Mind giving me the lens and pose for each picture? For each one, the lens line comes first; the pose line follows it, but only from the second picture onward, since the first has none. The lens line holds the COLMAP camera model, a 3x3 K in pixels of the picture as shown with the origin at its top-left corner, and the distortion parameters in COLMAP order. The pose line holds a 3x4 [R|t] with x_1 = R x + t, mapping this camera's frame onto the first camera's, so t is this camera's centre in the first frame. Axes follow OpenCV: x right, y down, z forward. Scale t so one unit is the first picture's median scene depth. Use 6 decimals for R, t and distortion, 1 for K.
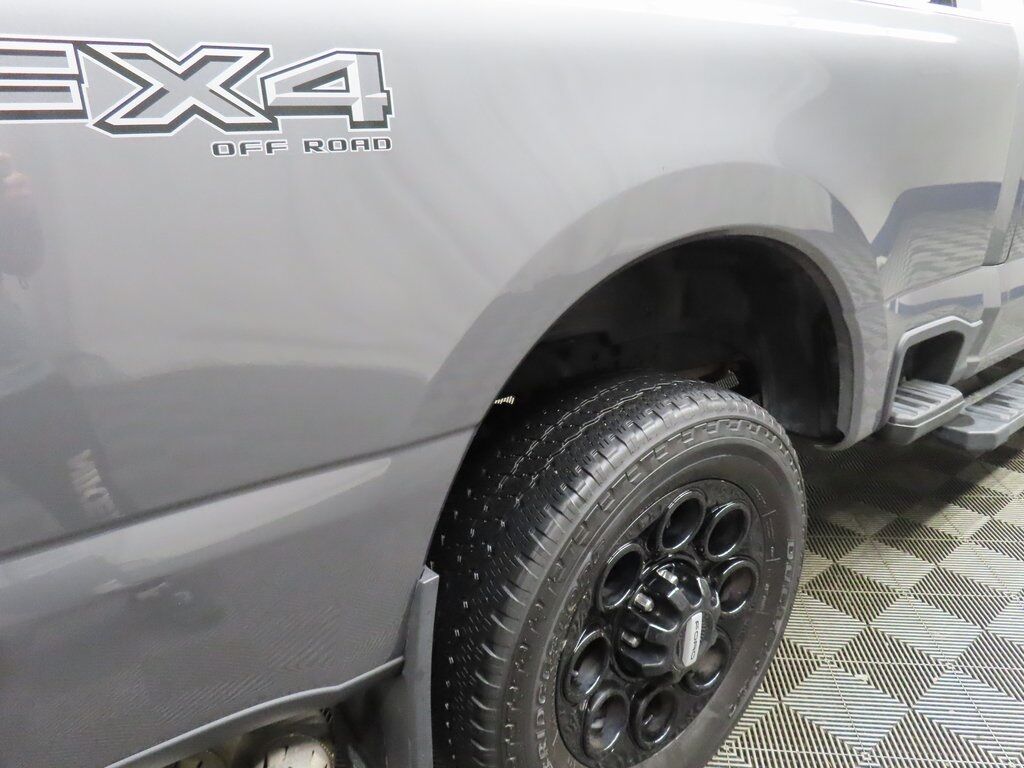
lens RADIAL K [[717.1, 0, 512.9], [0, 717.1, 366.1], [0, 0, 1]] dist [-0.001911, 0.000778]
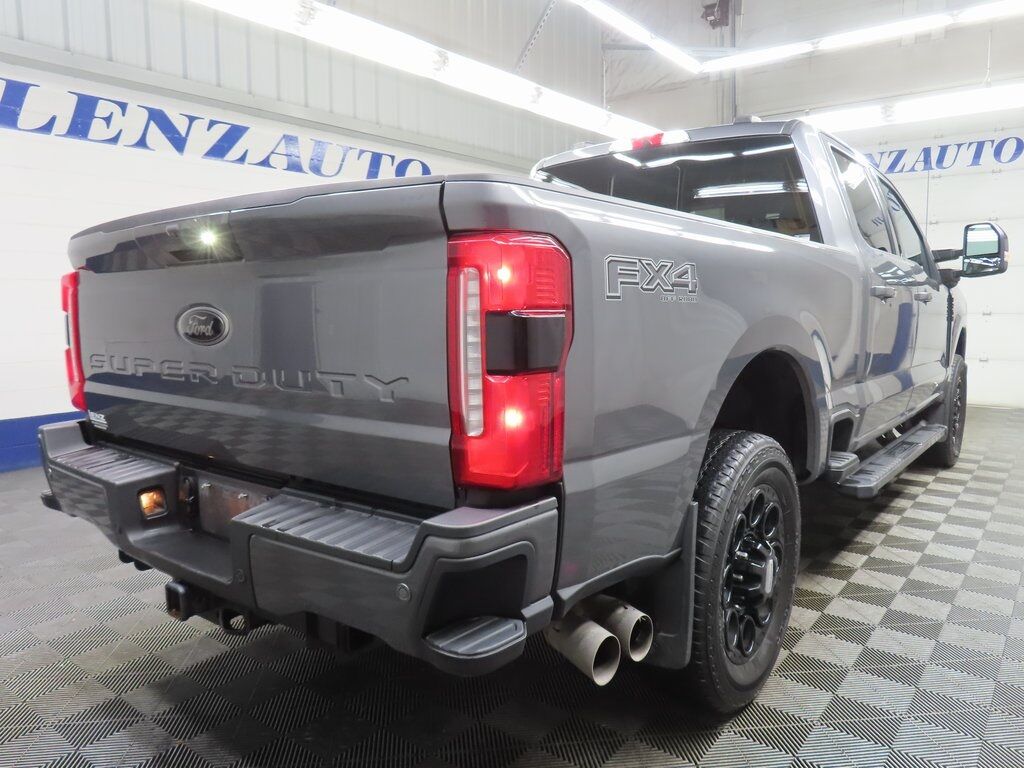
lens RADIAL K [[717.1, 0, 512.9], [0, 717.1, 366.1], [0, 0, 1]] dist [-0.001911, 0.000778]
pose [[0.972033, 0.012325, 0.234522, -0.607969], [0.042505, 0.972897, -0.227300, 0.196629], [-0.230967, 0.230911, 0.945164, -0.496863]]
